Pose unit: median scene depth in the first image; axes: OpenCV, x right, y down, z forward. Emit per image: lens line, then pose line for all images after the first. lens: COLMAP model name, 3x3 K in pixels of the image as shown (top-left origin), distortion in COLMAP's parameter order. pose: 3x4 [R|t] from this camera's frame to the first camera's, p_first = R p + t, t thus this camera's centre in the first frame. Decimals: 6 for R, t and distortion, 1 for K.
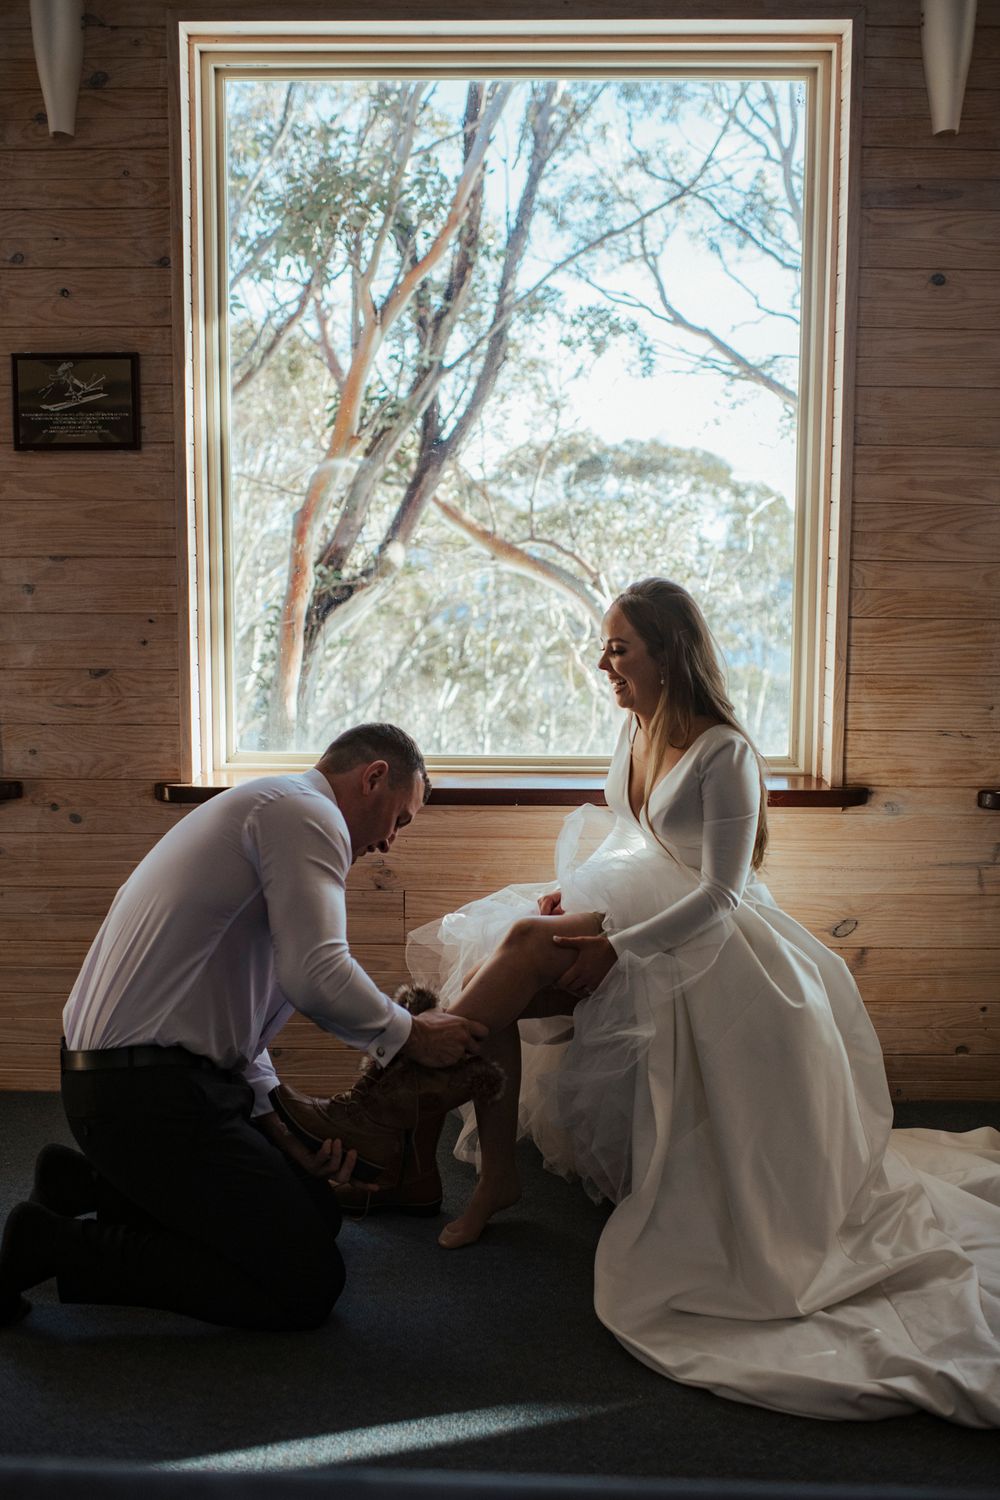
lens RADIAL K [[1490.4, 0, 483.4], [0, 1490.4, 772.7], [0, 0, 1]] dist [-0.080238, 0.042921]
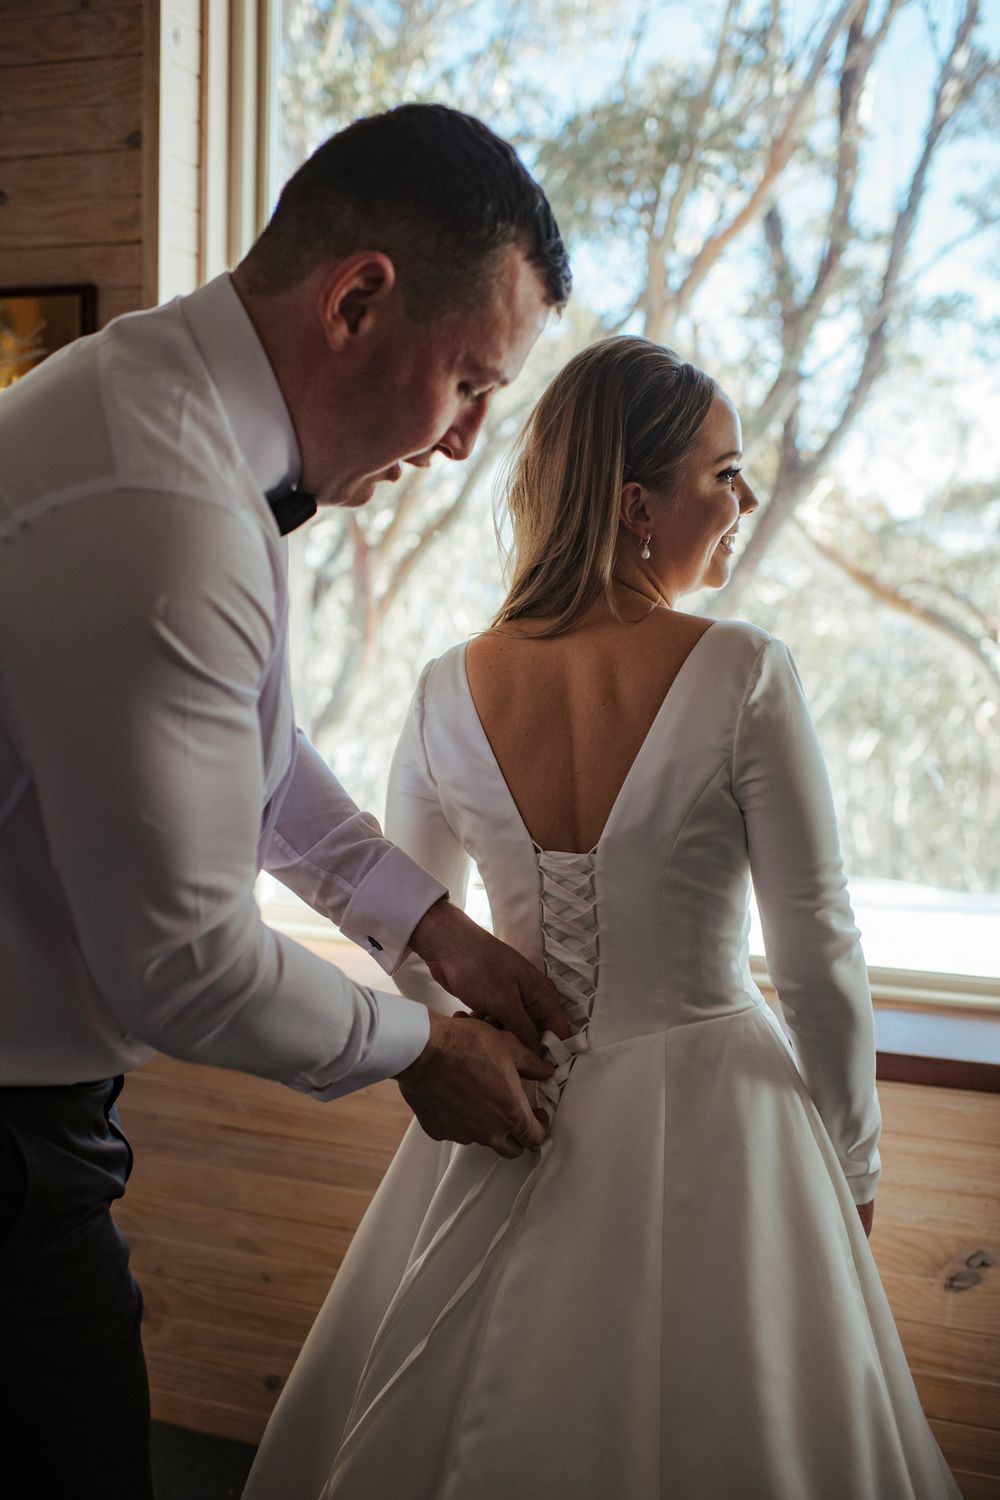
lens RADIAL K [[1490.4, 0, 483.4], [0, 1490.4, 772.7], [0, 0, 1]] dist [-0.080238, 0.042921]
pose [[0.958532, 0.058244, -0.278971, 0.109036], [-0.064861, 0.997788, -0.014542, -0.070216], [0.277507, 0.032033, 0.960189, 0.411478]]
